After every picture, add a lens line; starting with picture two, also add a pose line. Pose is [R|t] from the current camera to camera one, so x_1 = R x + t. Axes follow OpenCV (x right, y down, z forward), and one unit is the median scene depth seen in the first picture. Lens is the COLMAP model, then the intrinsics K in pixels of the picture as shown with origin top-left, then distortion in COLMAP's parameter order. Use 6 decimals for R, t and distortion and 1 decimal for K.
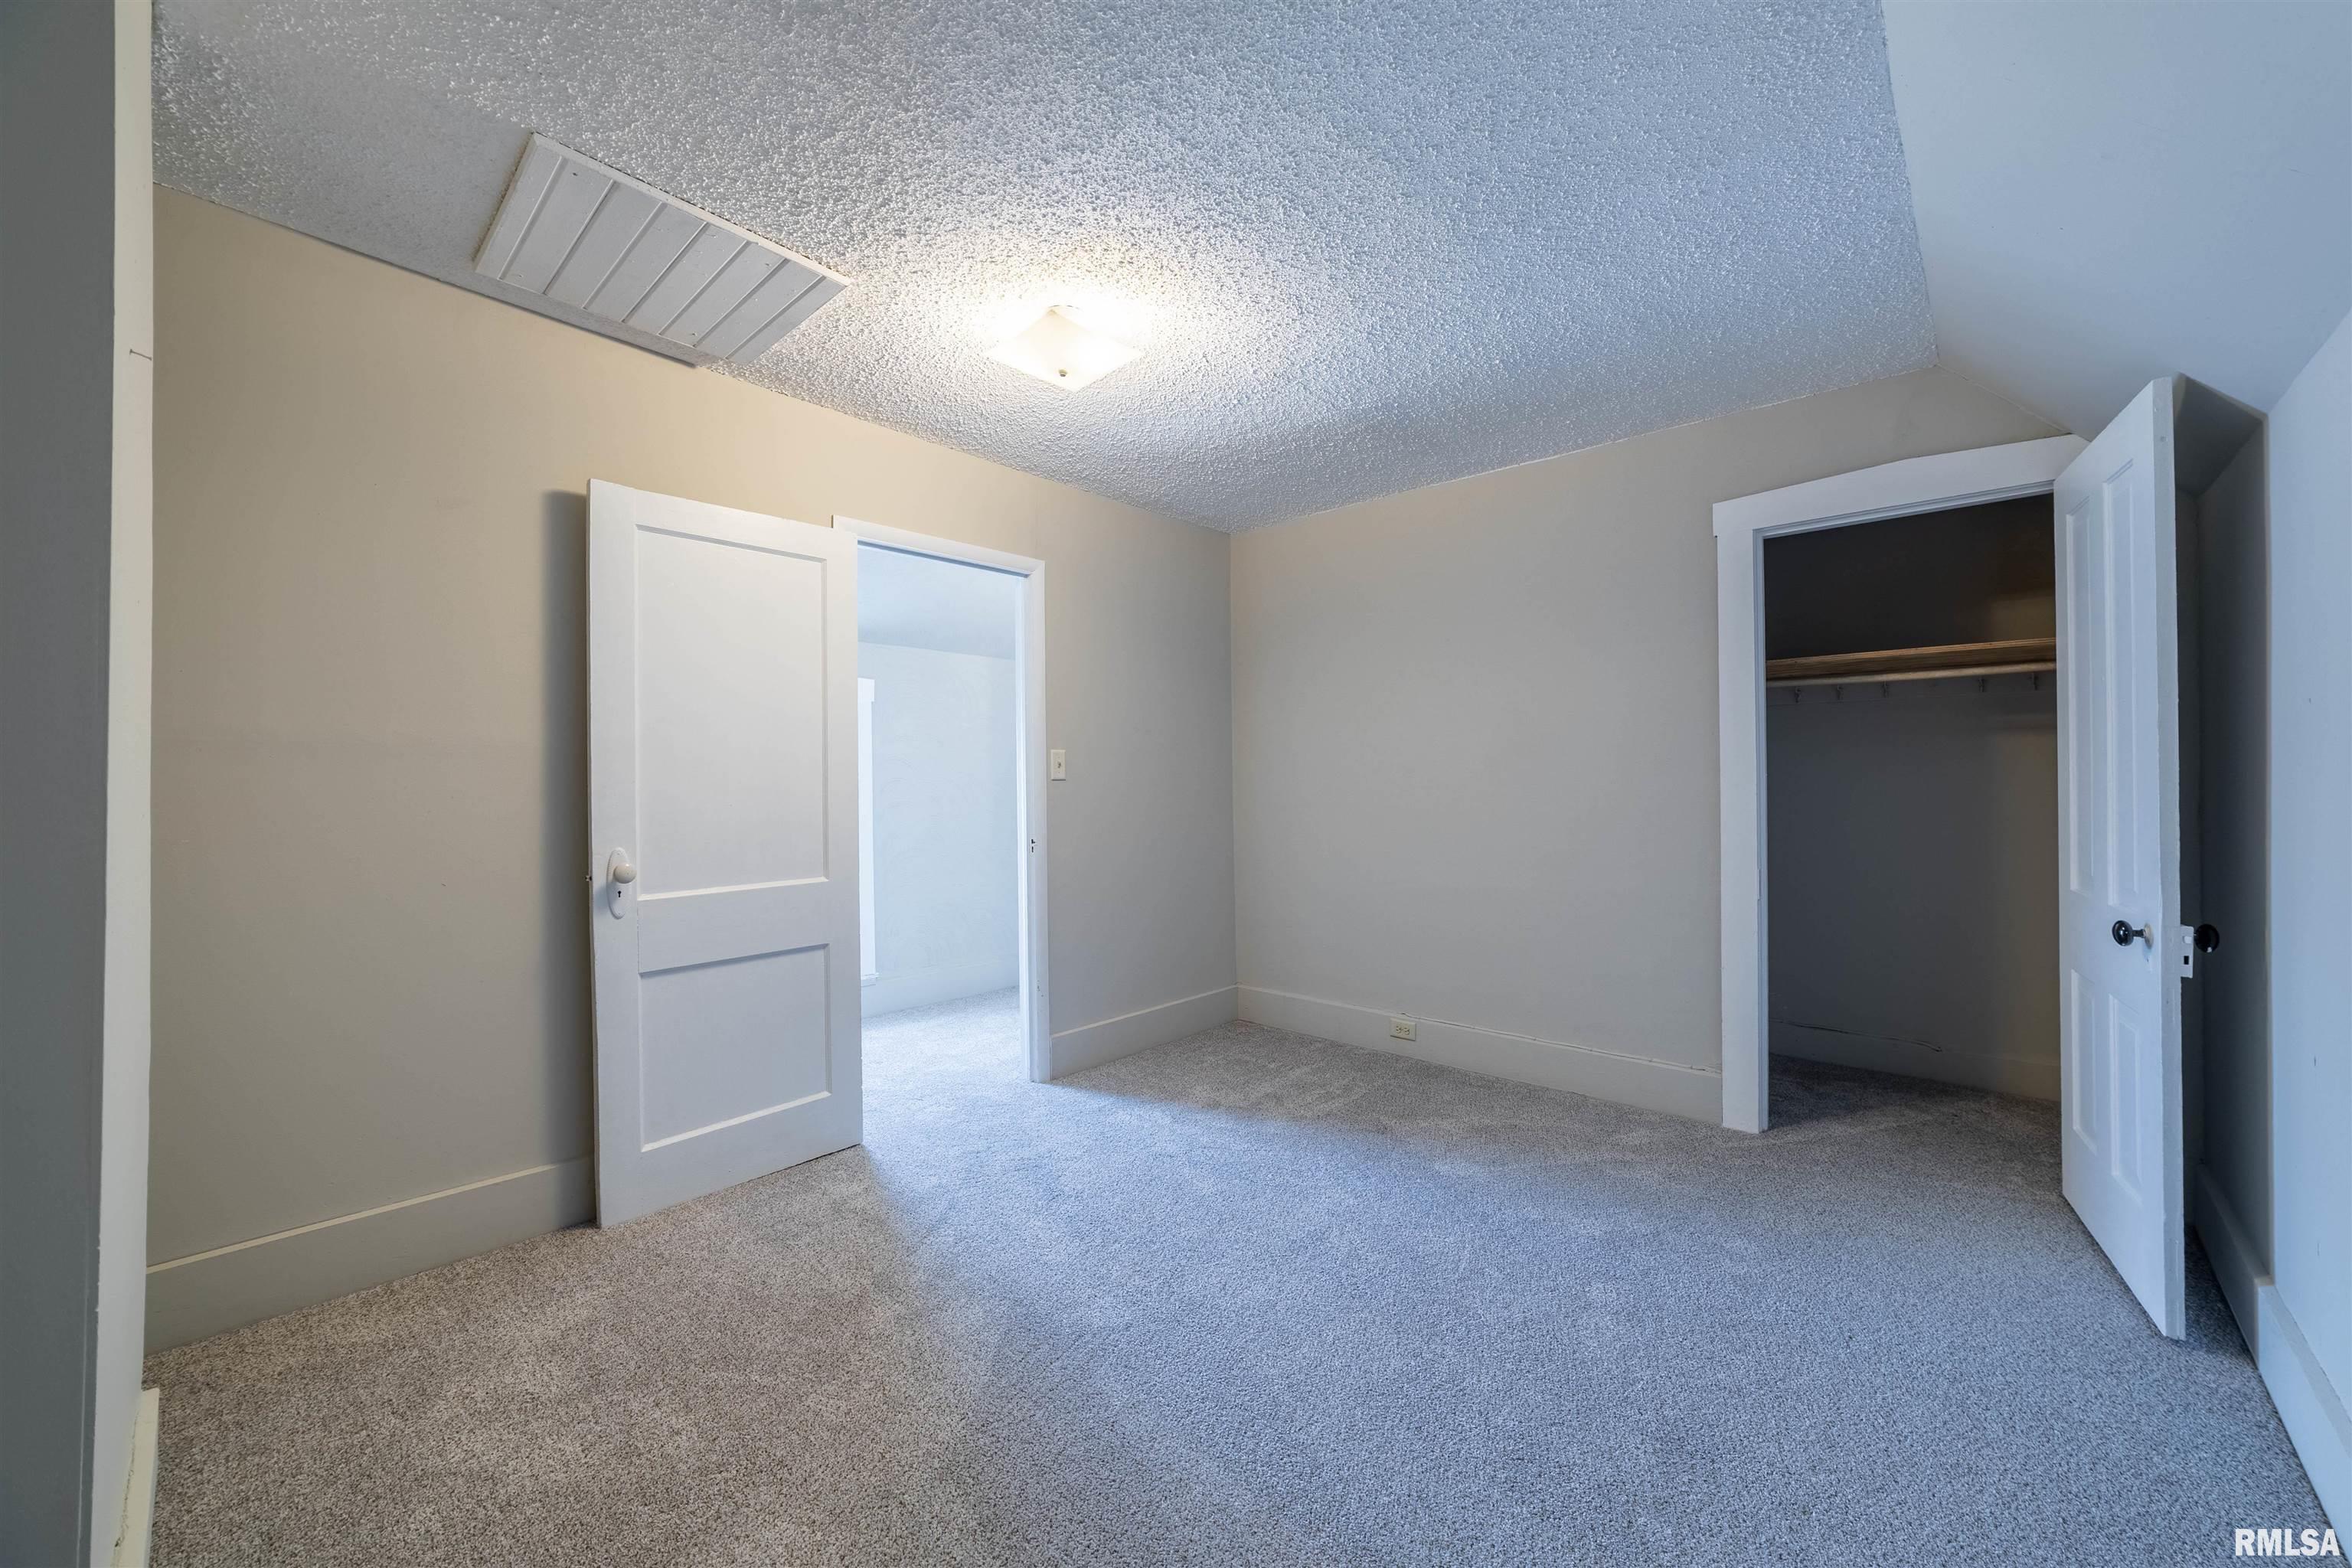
lens RADIAL K [[895.8, 0, 1184.0], [0, 895.8, 769.1], [0, 0, 1]] dist [-0.034088, 0.010123]
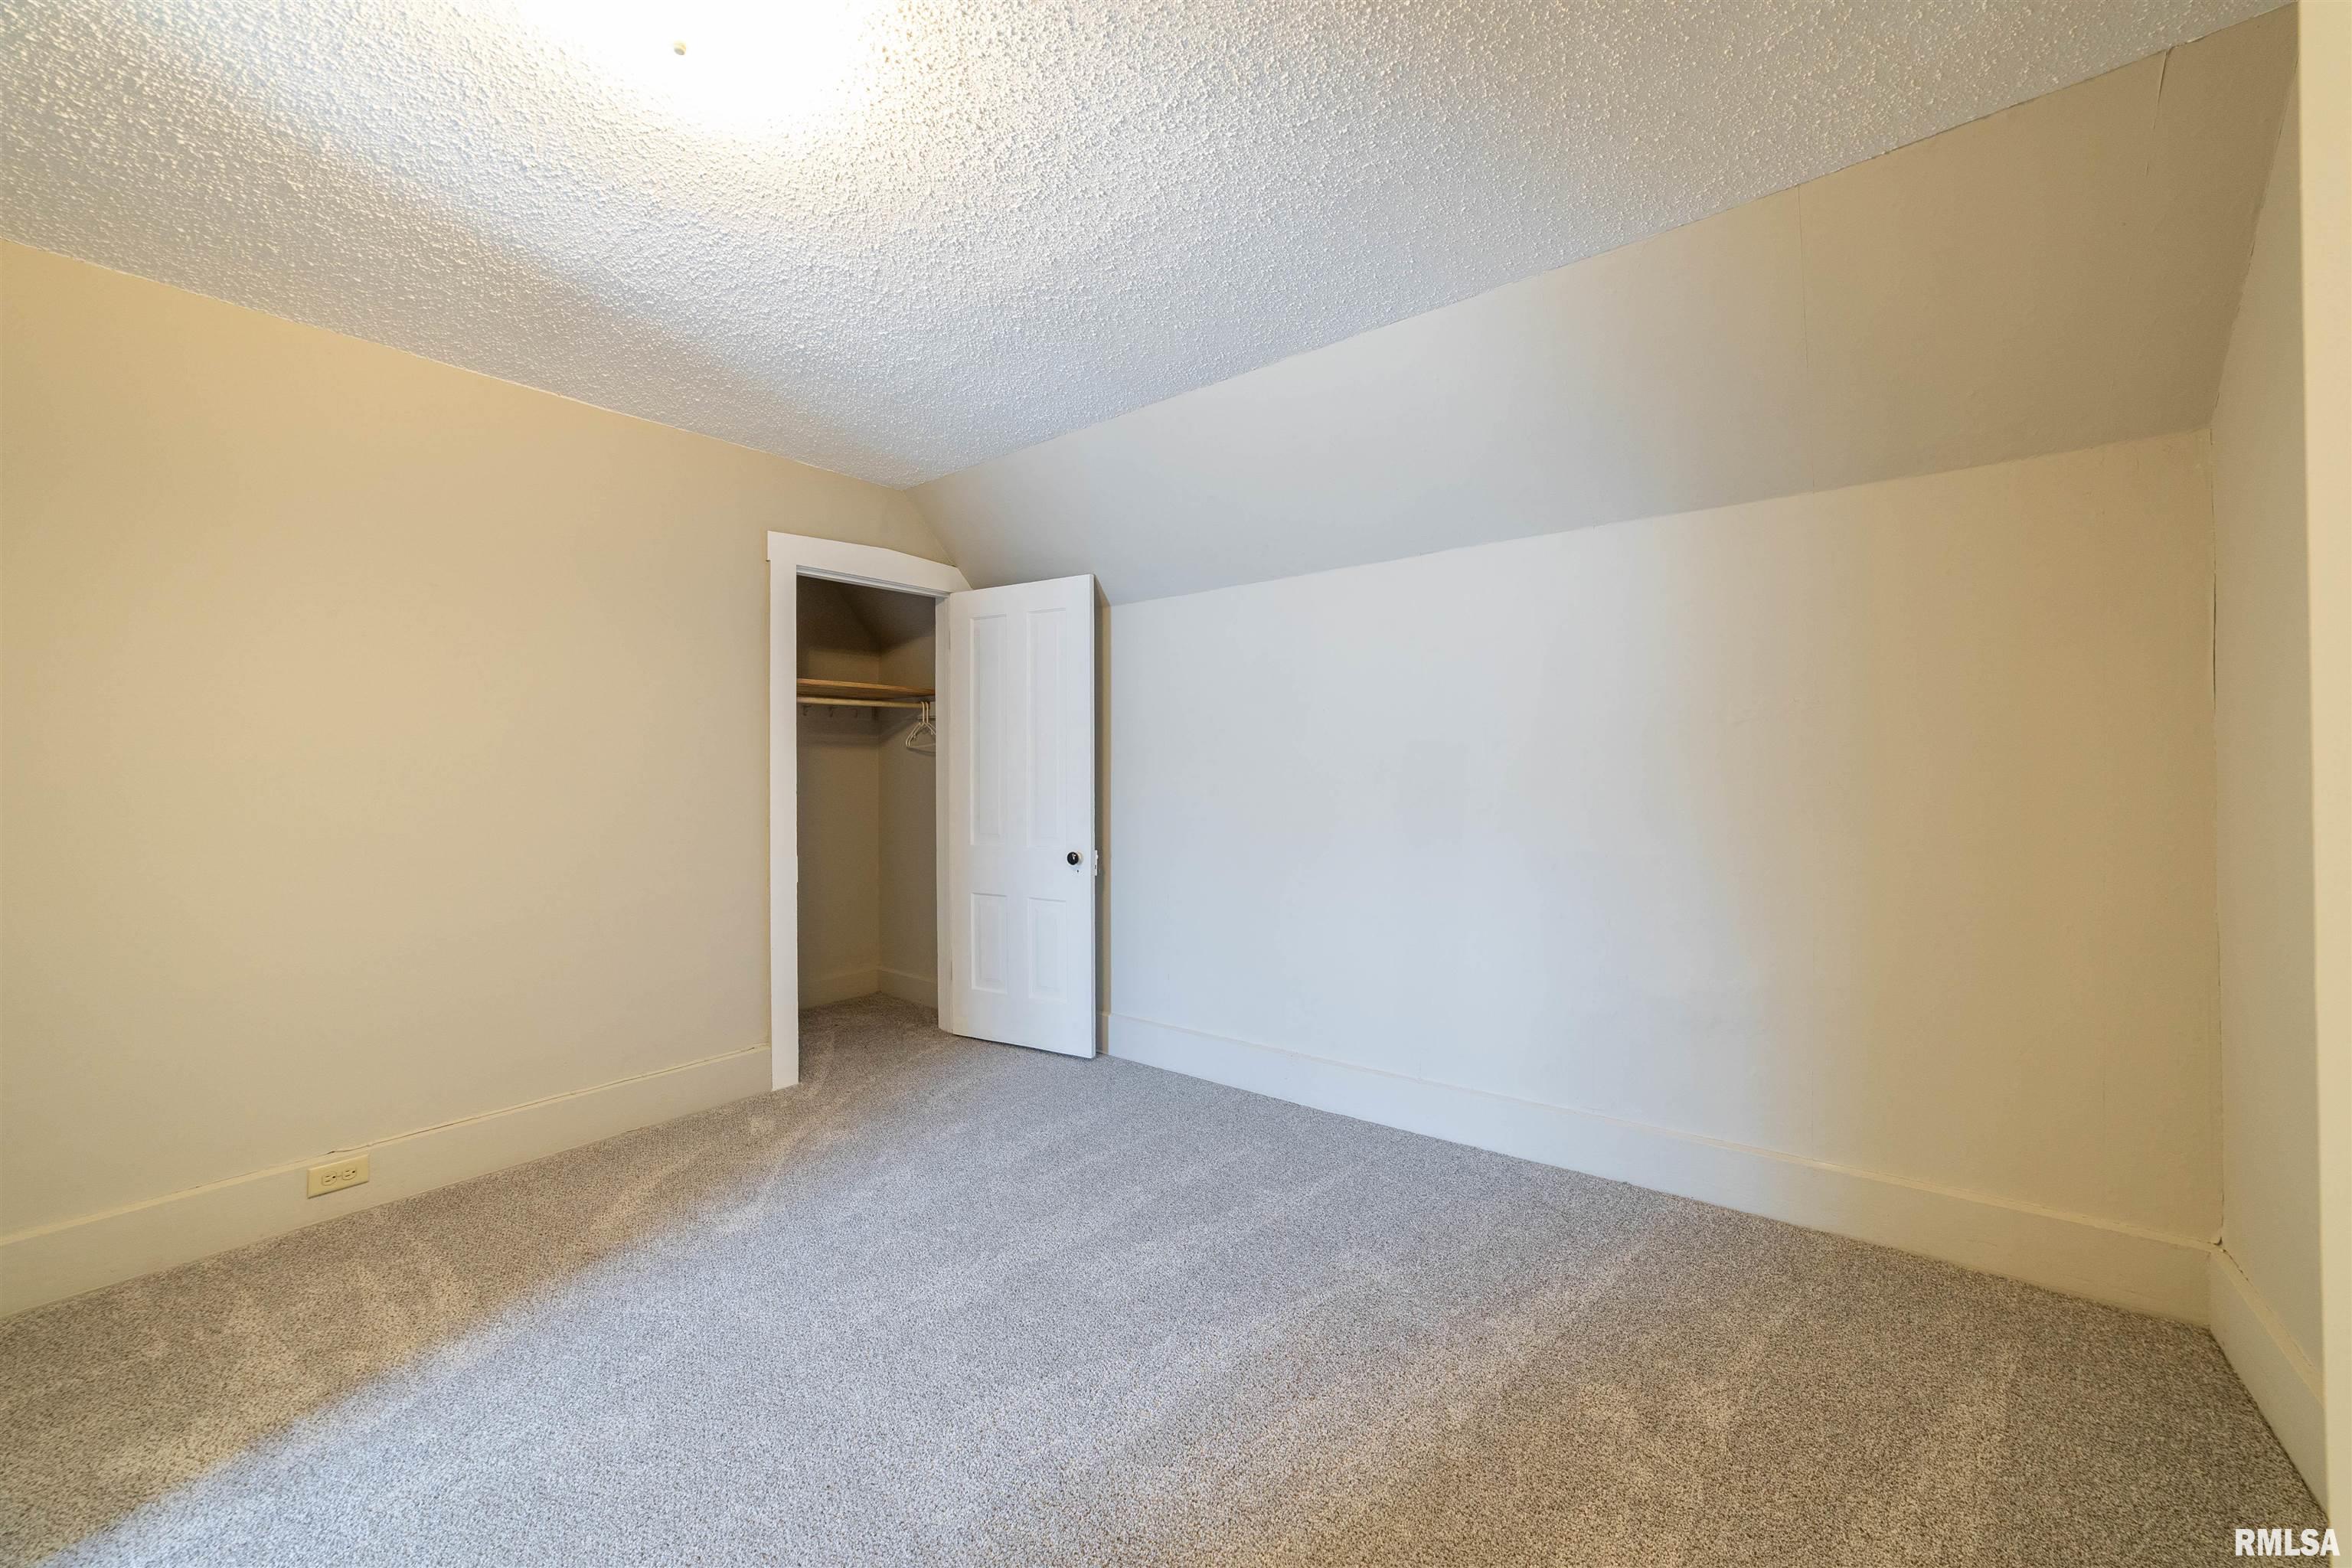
lens RADIAL K [[895.8, 0, 1184.0], [0, 895.8, 769.1], [0, 0, 1]] dist [-0.034088, 0.010123]
pose [[-0.091358, 0.011144, 0.995756, -0.544493], [-0.000095, 0.999937, -0.011199, 0.010949], [-0.995818, -0.001118, -0.091352, 0.573943]]
